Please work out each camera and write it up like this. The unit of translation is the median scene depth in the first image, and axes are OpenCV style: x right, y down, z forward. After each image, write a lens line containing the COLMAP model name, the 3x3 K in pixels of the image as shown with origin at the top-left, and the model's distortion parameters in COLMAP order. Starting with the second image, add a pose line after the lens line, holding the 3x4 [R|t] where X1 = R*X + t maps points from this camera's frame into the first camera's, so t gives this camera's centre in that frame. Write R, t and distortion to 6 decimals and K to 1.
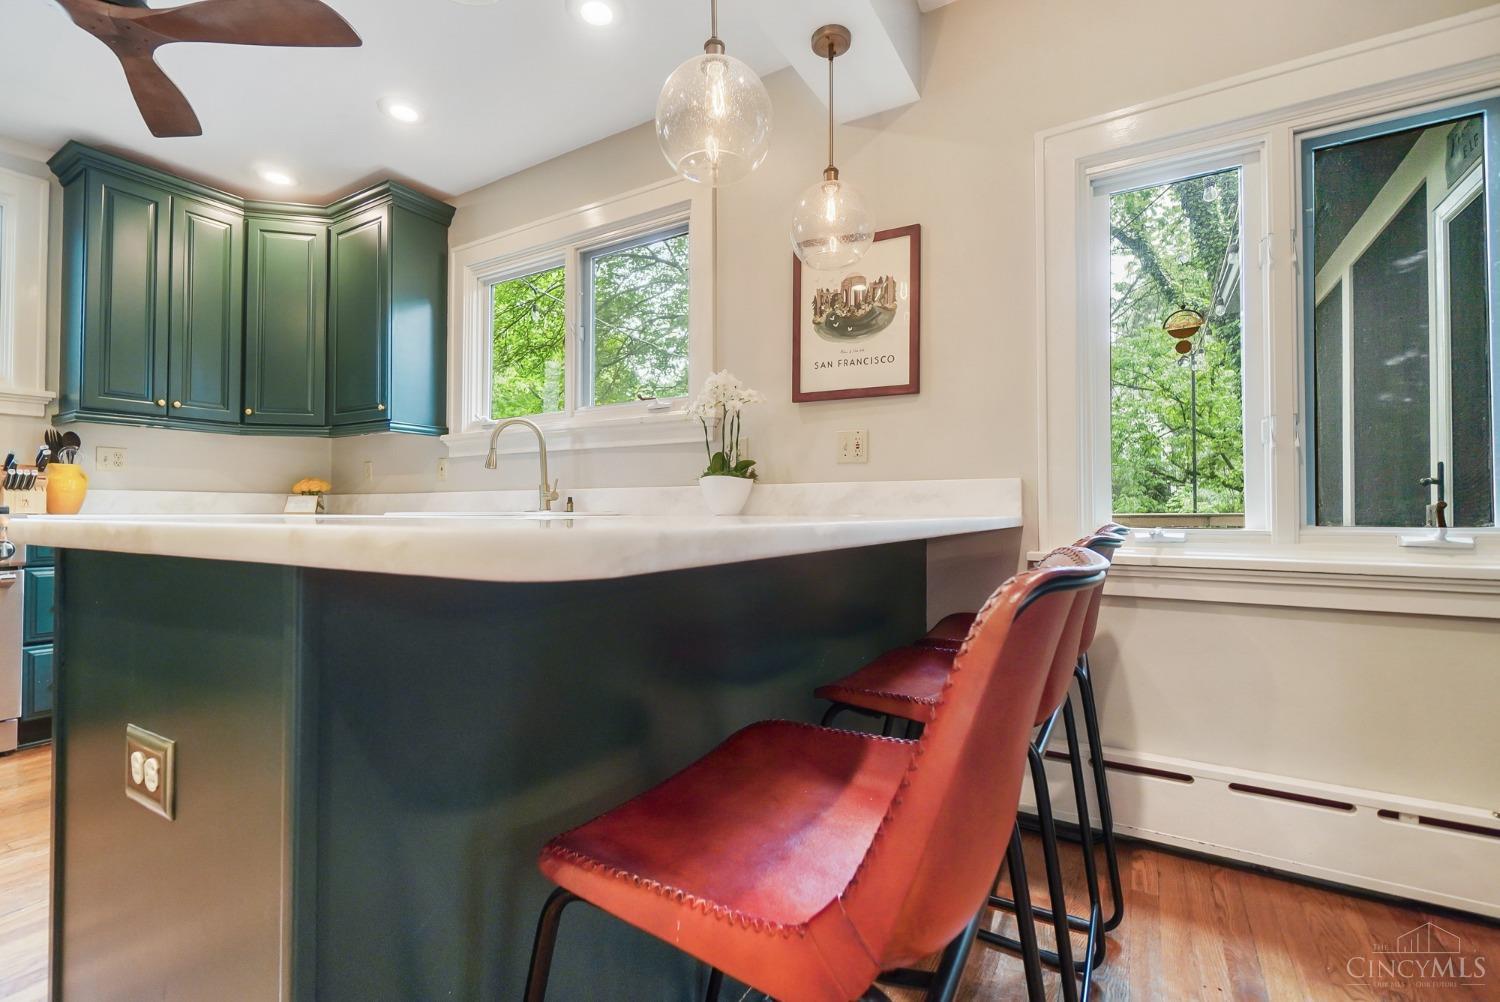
lens RADIAL K [[660.7, 0, 743.8], [0, 660.7, 501.1], [0, 0, 1]] dist [-0.003426, -0.001631]
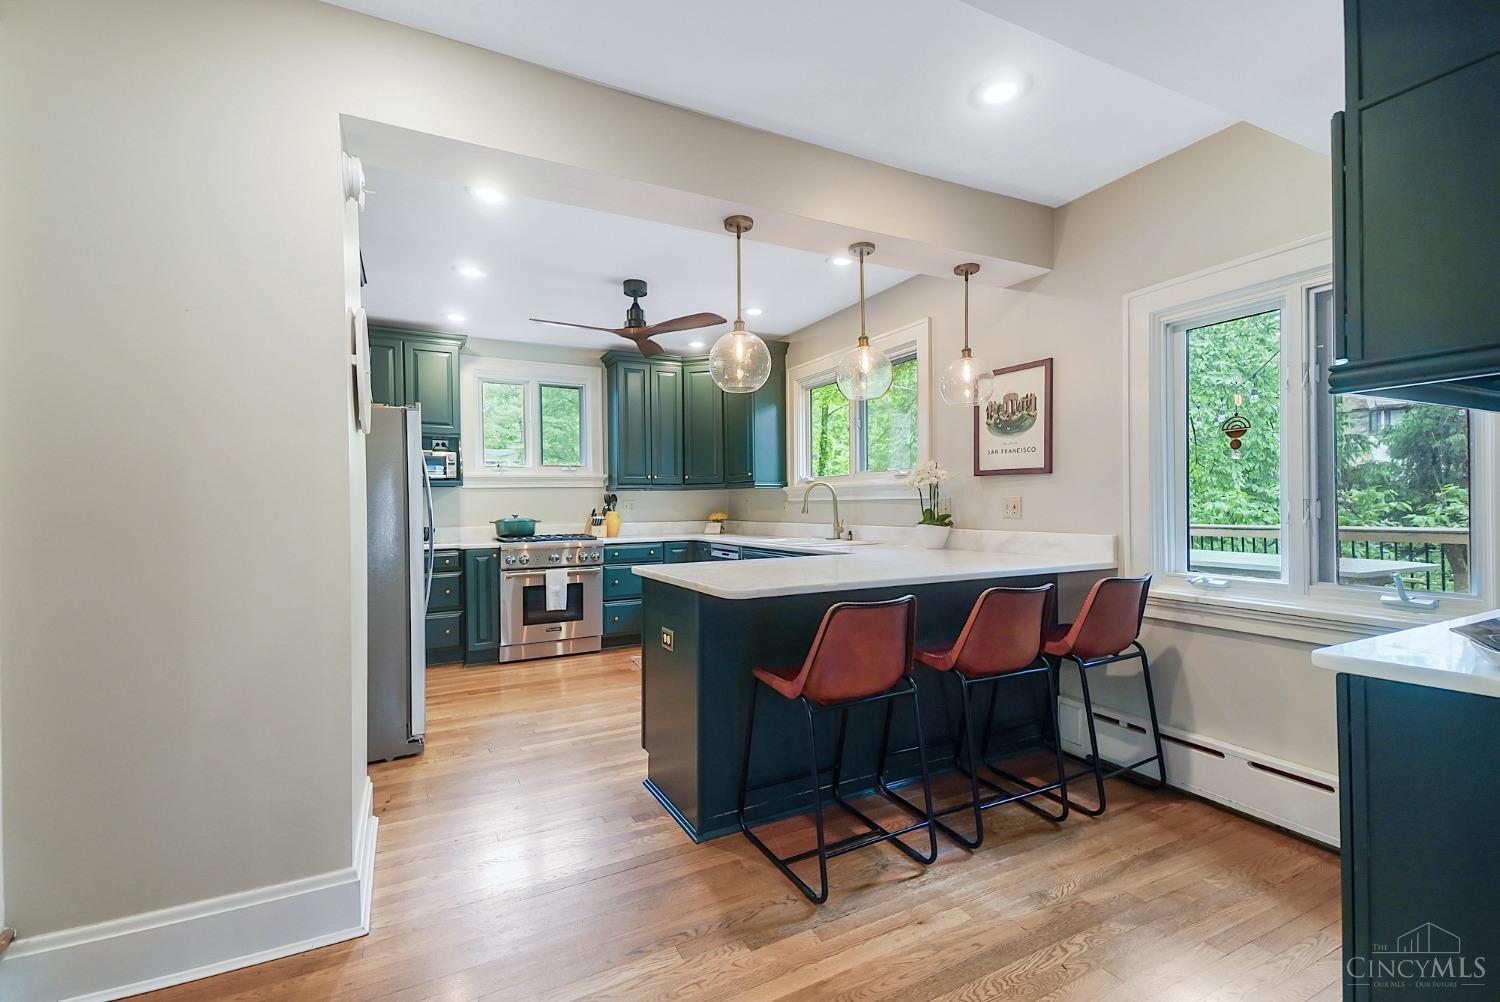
lens RADIAL K [[648.8, 0, 750.0], [0, 648.8, 501.0], [0, 0, 1]] dist [0.042903, -0.000502]
pose [[0.854102, -0.011552, -0.519977, 0.408066], [0.019686, 0.999755, 0.010126, -0.117346], [0.519733, -0.018886, 0.854120, -0.545730]]
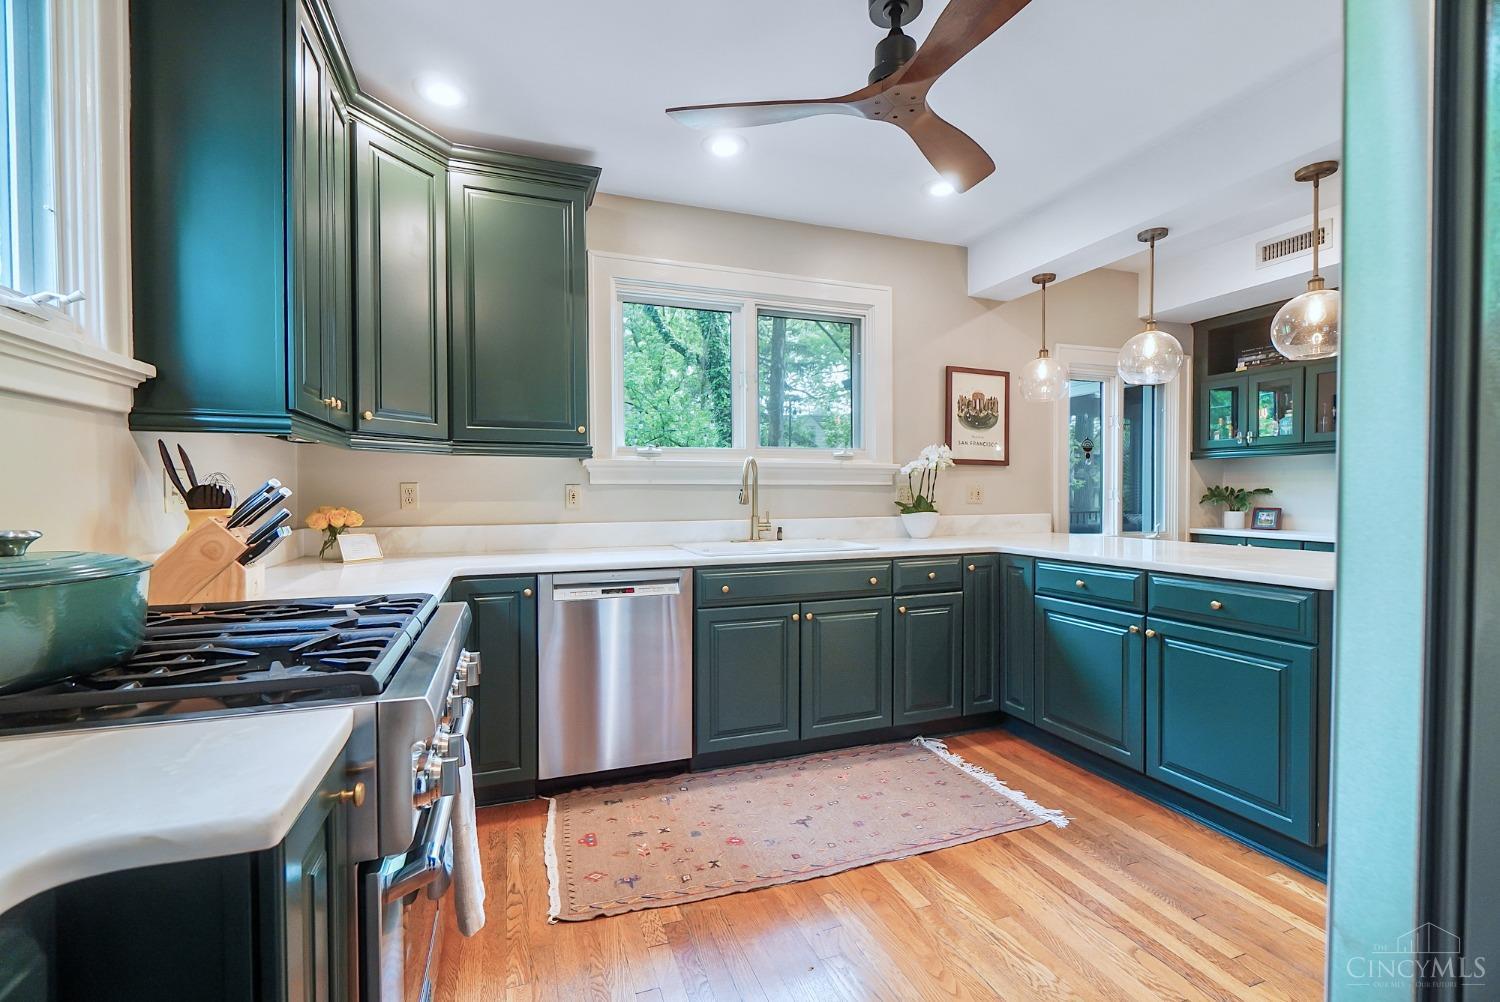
lens RADIAL K [[648.8, 0, 750.0], [0, 648.8, 501.0], [0, 0, 1]] dist [0.042903, -0.000502]
pose [[0.624833, -0.010801, 0.780684, -1.421532], [-0.005650, 0.999816, 0.018355, -0.087103], [-0.780738, -0.015880, 0.624656, 0.392625]]
